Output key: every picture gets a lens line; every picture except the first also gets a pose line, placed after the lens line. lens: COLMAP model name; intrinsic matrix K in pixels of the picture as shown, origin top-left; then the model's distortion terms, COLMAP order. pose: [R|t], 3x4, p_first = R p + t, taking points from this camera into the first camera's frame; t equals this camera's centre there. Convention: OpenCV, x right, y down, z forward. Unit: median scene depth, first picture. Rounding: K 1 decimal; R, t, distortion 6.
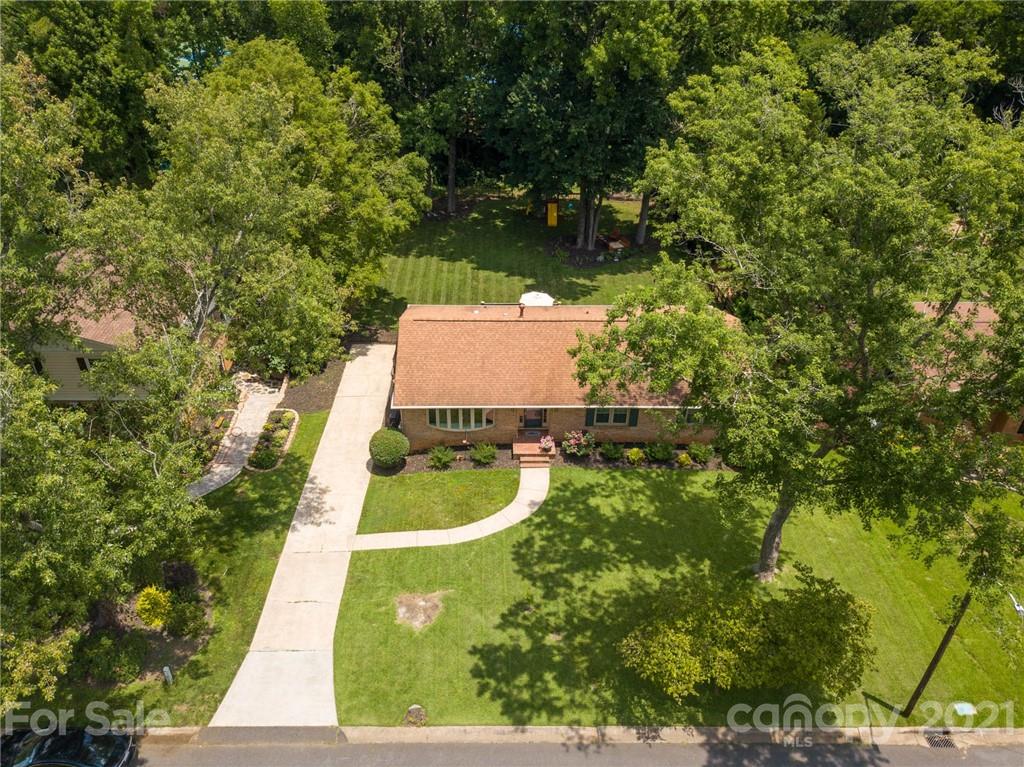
lens RADIAL K [[785.7, 0, 501.0], [0, 785.7, 387.2], [0, 0, 1]] dist [0.006497, 0.006425]
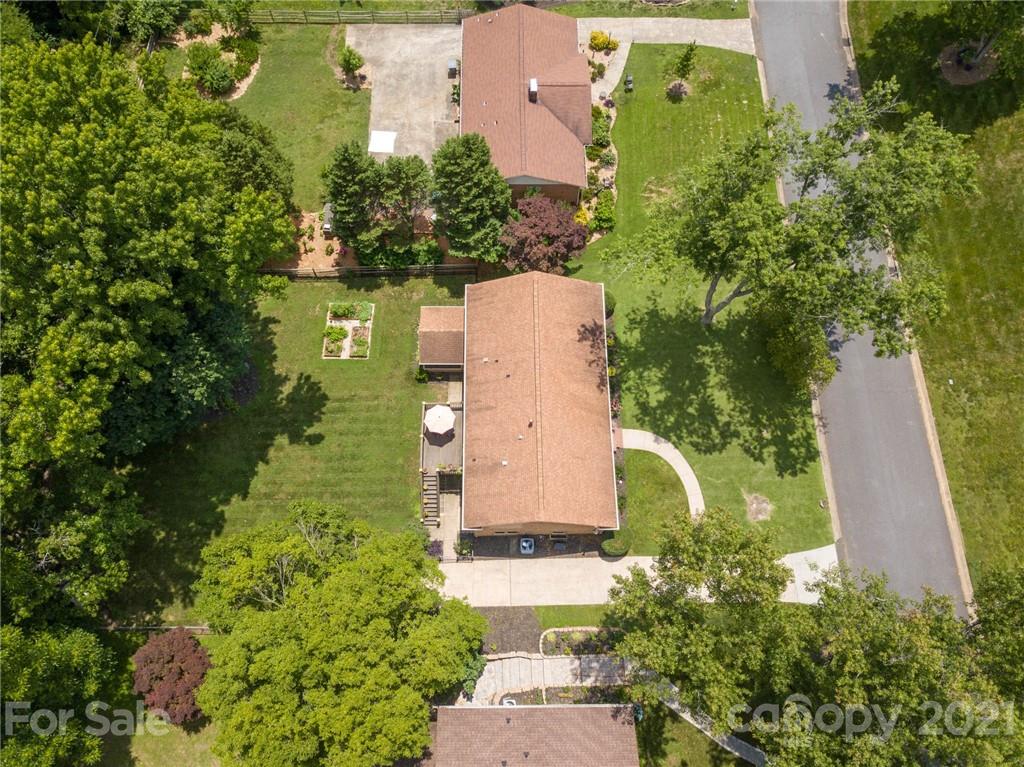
lens RADIAL K [[775.6, 0, 502.2], [0, 775.6, 384.2], [0, 0, 1]] dist [0.003465, 0.003403]
pose [[0.008142, -0.931775, 0.362944, -0.452054], [0.574243, 0.301498, 0.761146, -1.344004], [-0.818644, 0.202221, 0.537520, 0.470547]]
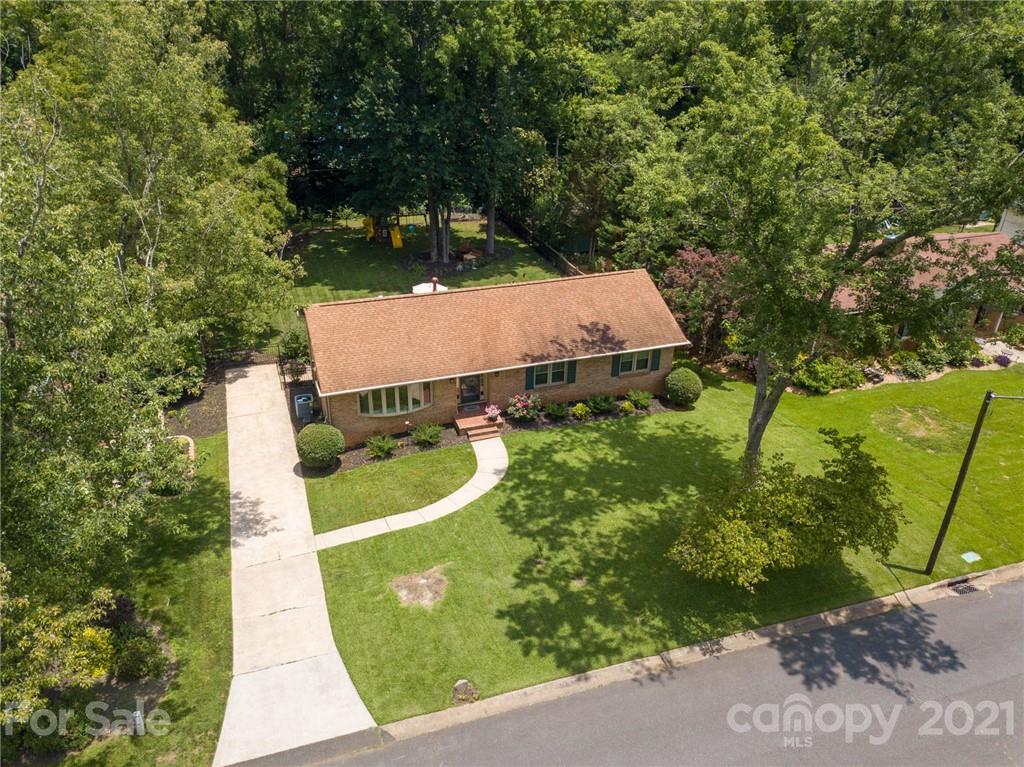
lens RADIAL K [[785.7, 0, 501.0], [0, 785.7, 387.2], [0, 0, 1]] dist [0.006497, 0.006425]
pose [[0.952642, -0.144435, 0.267602, -0.210980], [0.172533, 0.981371, -0.084518, 0.146751], [-0.250409, 0.126686, 0.959816, 0.115635]]
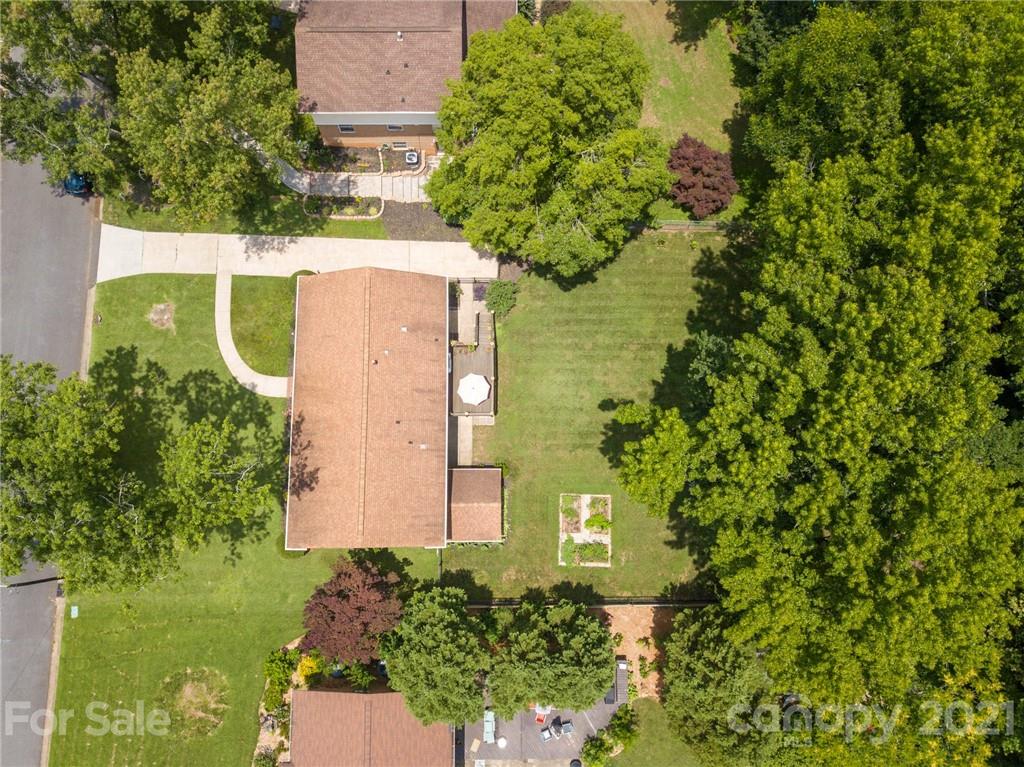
lens RADIAL K [[785.7, 0, 501.0], [0, 785.7, 387.2], [0, 0, 1]] dist [0.006497, 0.006425]
pose [[-0.008810, 0.979599, -0.200771, 0.378932], [-0.576640, 0.159056, 0.801366, -1.467410], [0.816951, 0.122832, 0.563475, 0.616562]]
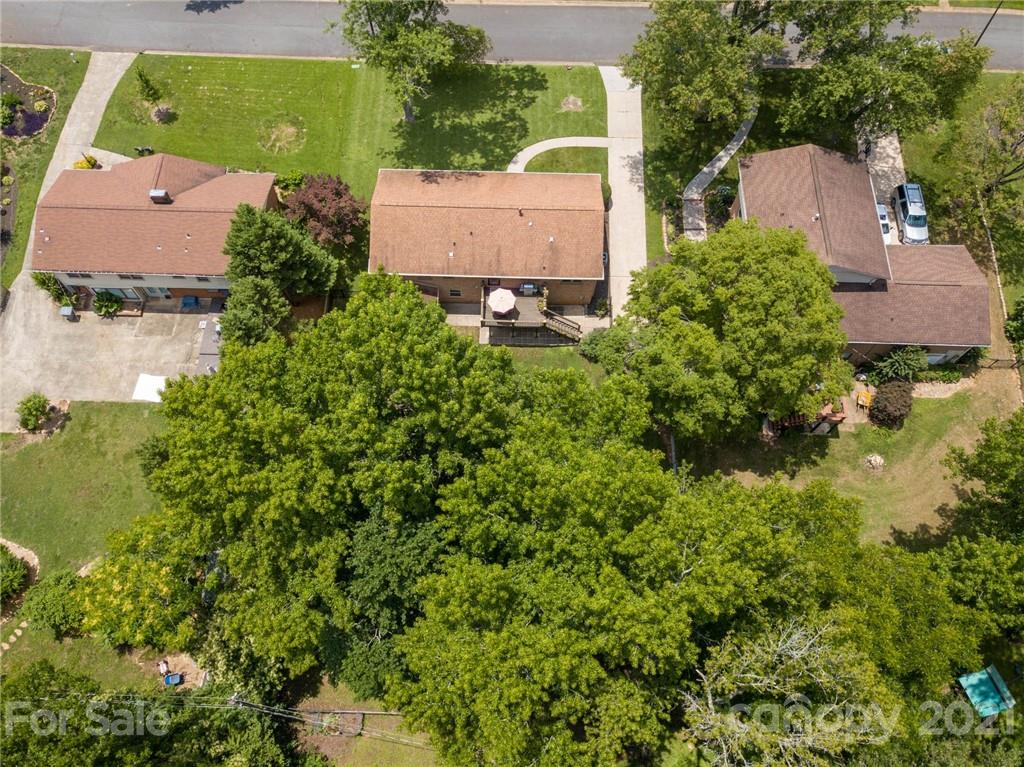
lens RADIAL K [[785.7, 0, 501.0], [0, 785.7, 387.2], [0, 0, 1]] dist [0.006497, 0.006425]
pose [[-0.999049, -0.043241, 0.005574, 0.047686], [0.013224, -0.178713, 0.983812, -1.988928], [-0.041544, 0.982951, 0.179115, 1.338751]]
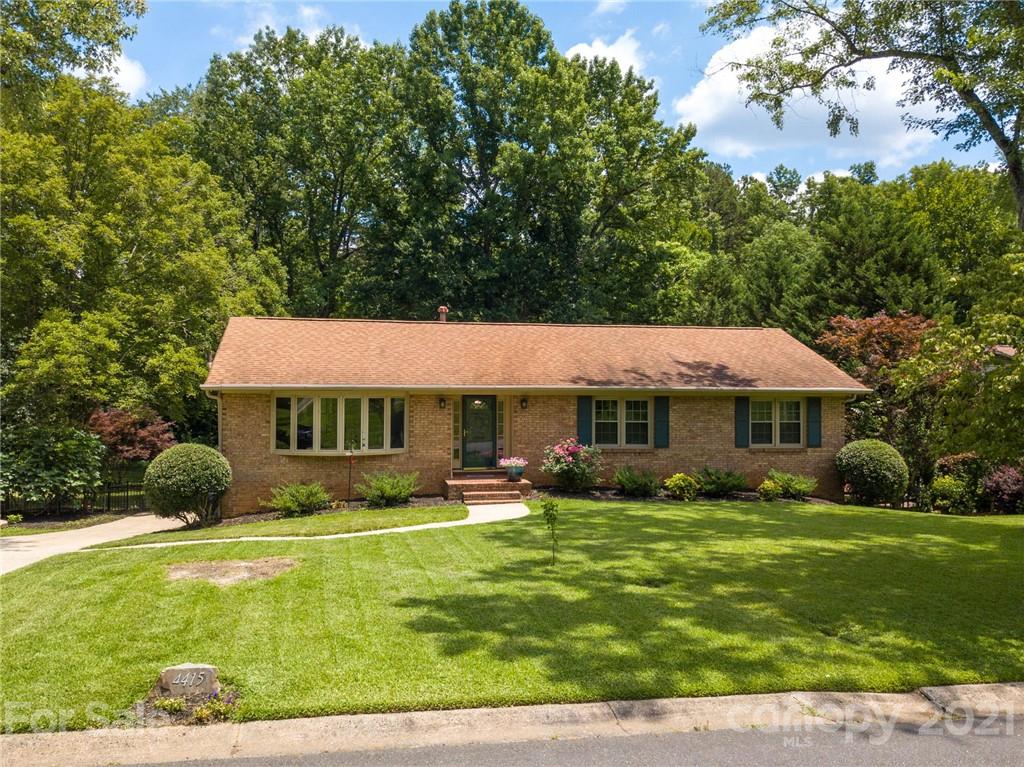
lens RADIAL K [[865.0, 0, 502.7], [0, 865.0, 385.5], [0, 0, 1]] dist [-0.010292, 0.012973]
pose [[0.985770, -0.003855, 0.168054, -0.050794], [0.101272, 0.811562, -0.575422, 0.420787], [-0.134168, 0.584253, 0.800404, 0.618885]]
